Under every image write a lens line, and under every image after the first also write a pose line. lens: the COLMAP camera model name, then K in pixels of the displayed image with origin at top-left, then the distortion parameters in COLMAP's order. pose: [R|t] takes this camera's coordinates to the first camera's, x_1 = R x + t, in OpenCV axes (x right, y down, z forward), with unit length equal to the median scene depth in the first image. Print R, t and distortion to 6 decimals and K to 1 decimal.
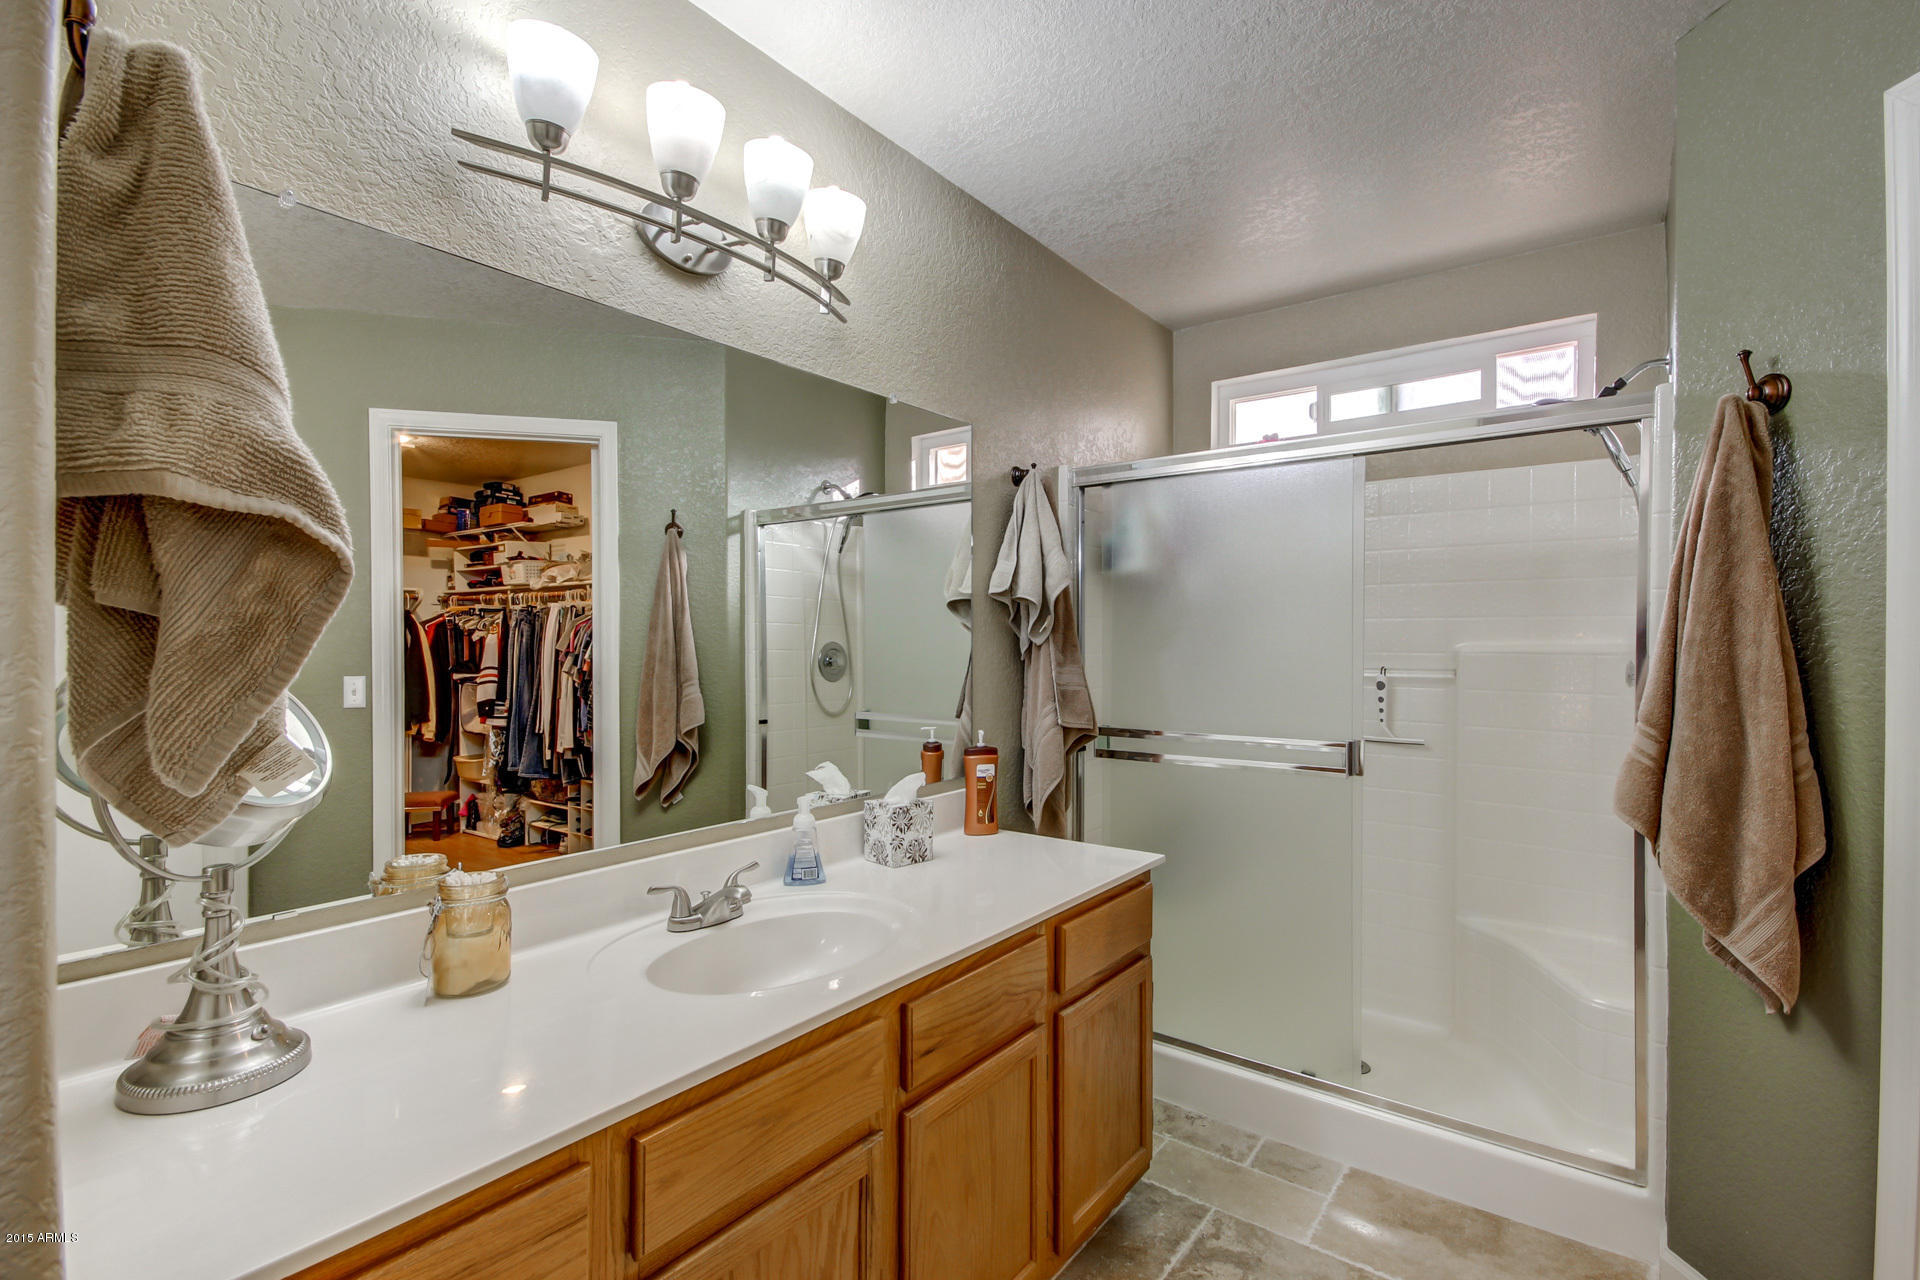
lens RADIAL K [[879.9, 0, 968.9], [0, 879.9, 641.6], [0, 0, 1]] dist [0.009470, -0.000567]
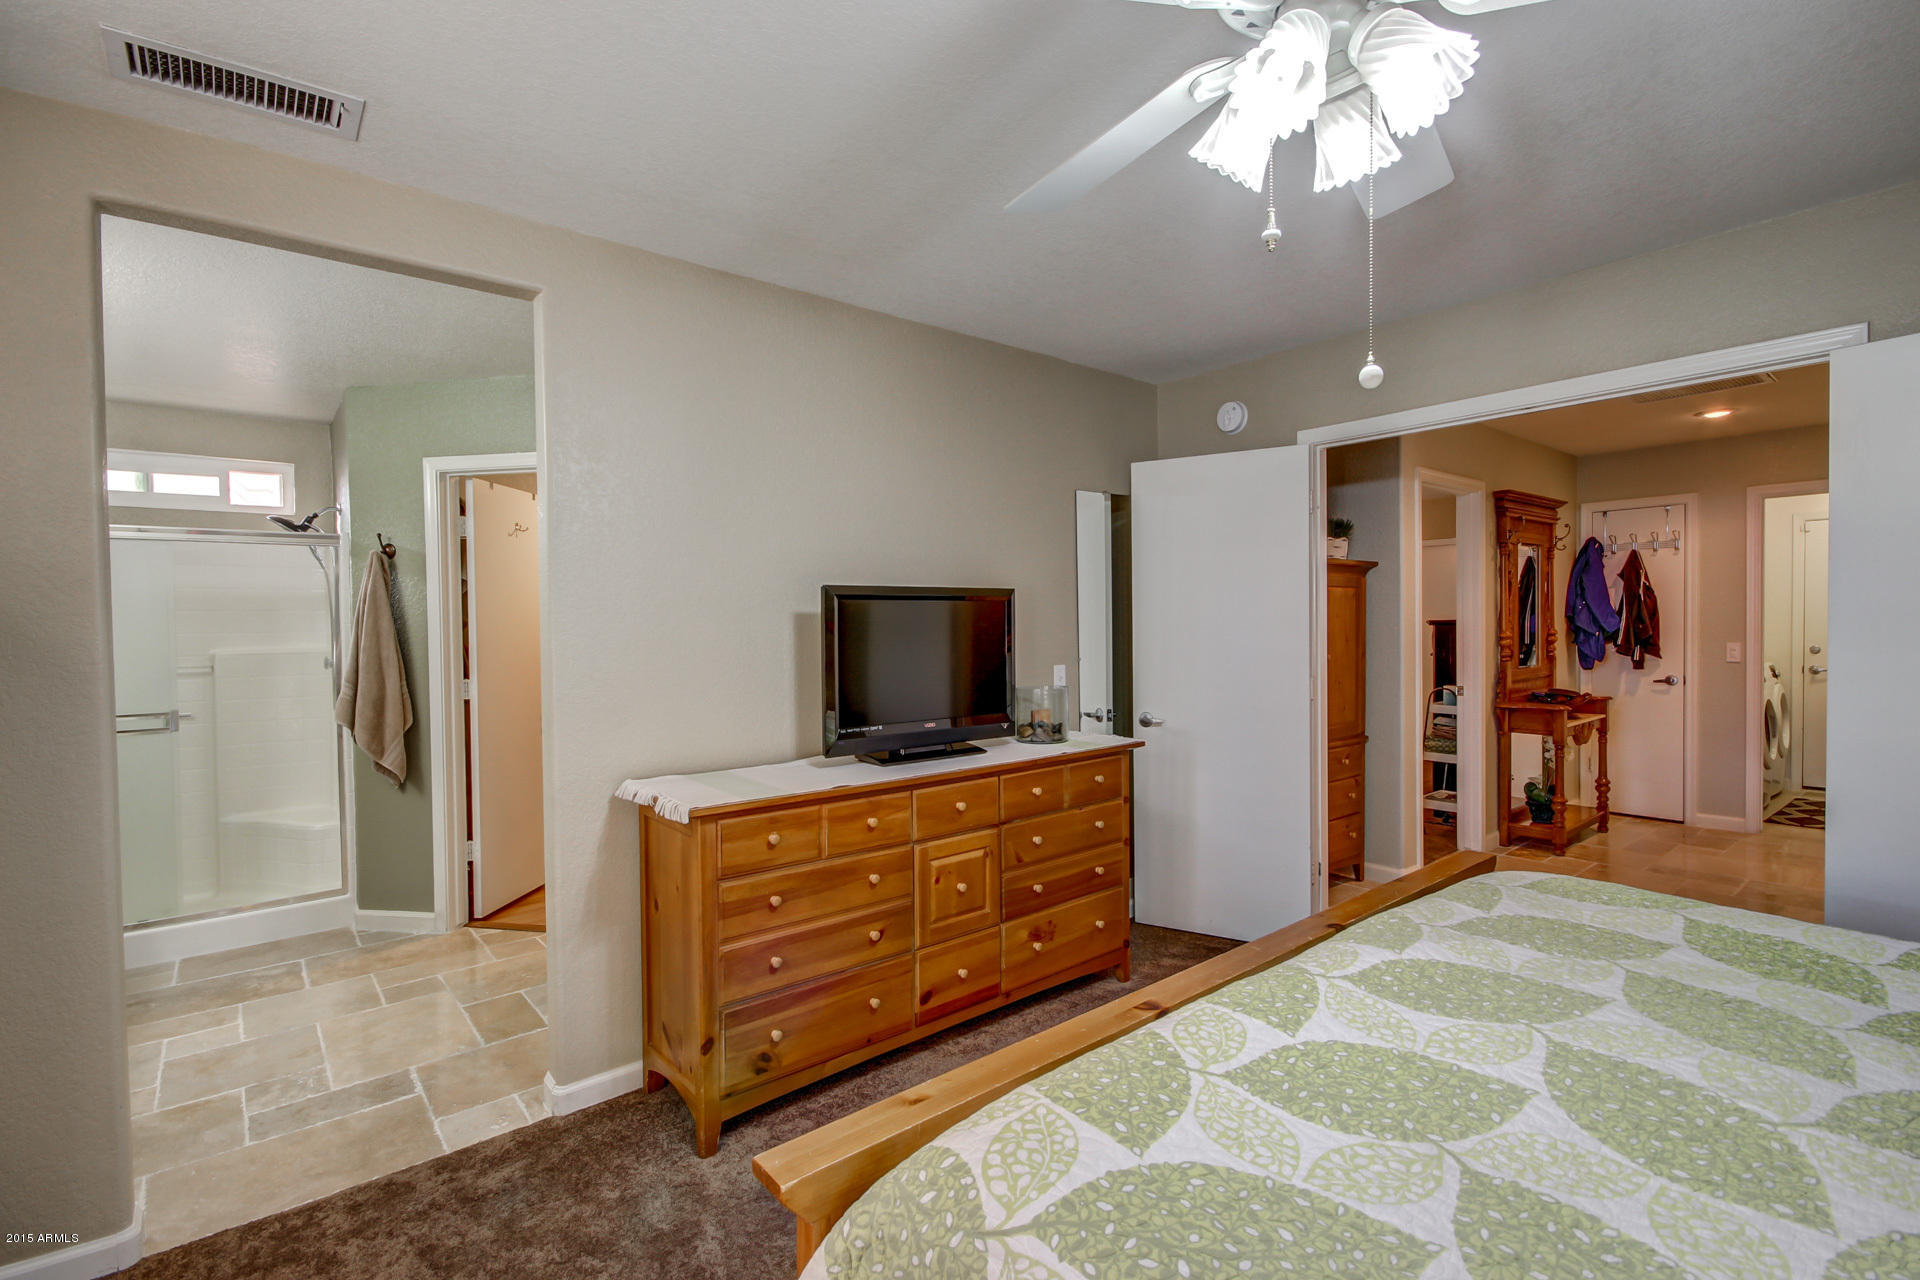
lens RADIAL K [[879.9, 0, 968.9], [0, 879.9, 641.6], [0, 0, 1]] dist [0.009470, -0.000567]
pose [[0.230683, -0.024340, 0.972725, -0.841684], [0.017074, 0.999634, 0.020964, -0.028465], [-0.972879, 0.011773, 0.231014, -0.855889]]
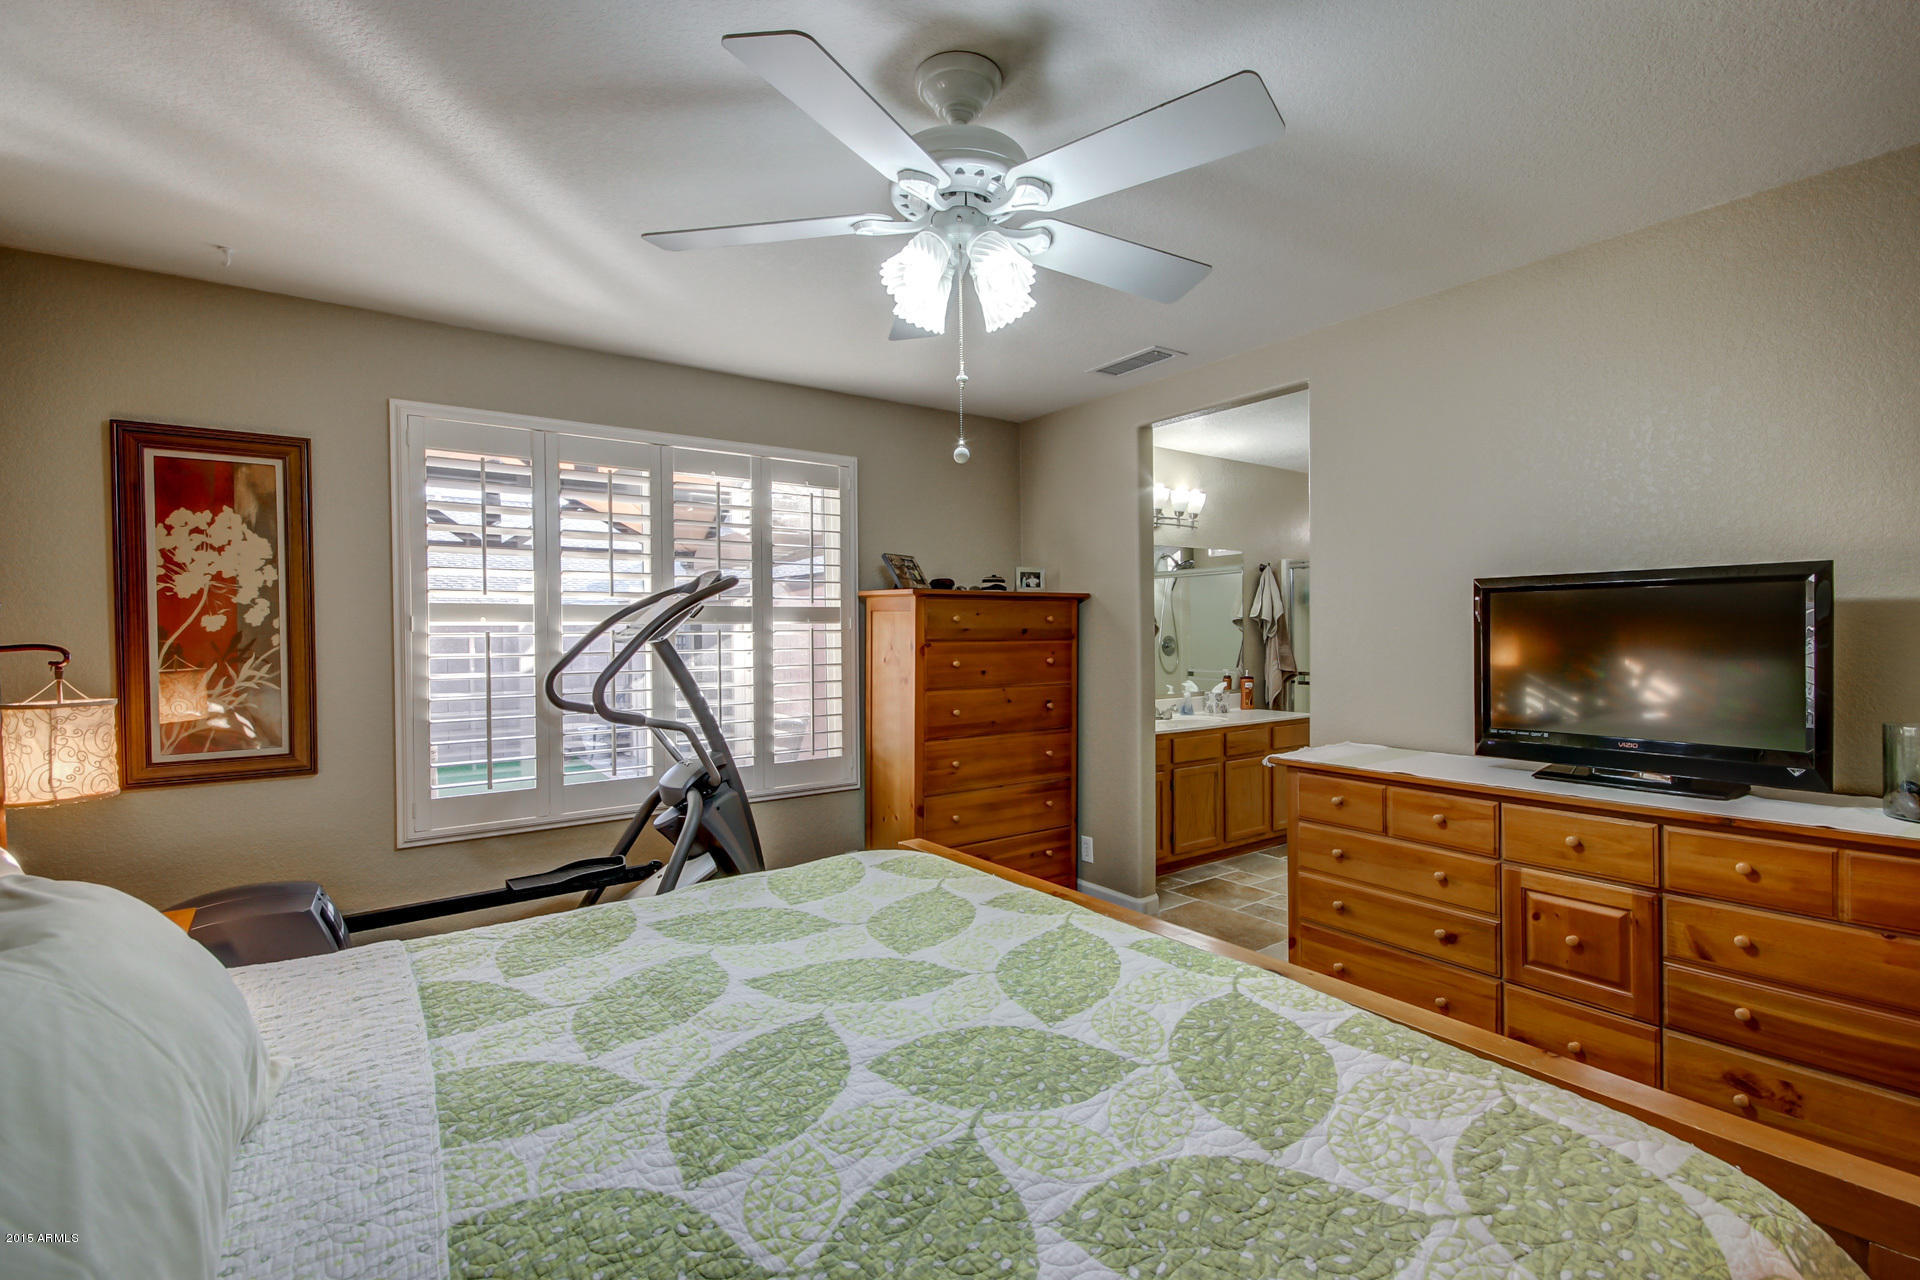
lens RADIAL K [[877.5, 0, 972.6], [0, 877.5, 641.2], [0, 0, 1]] dist [0.025733, -0.000102]
pose [[0.957168, -0.008350, -0.289412, -0.009013], [0.011240, 0.999902, 0.008327, -0.016776], [0.289315, -0.011224, 0.957168, -1.729496]]
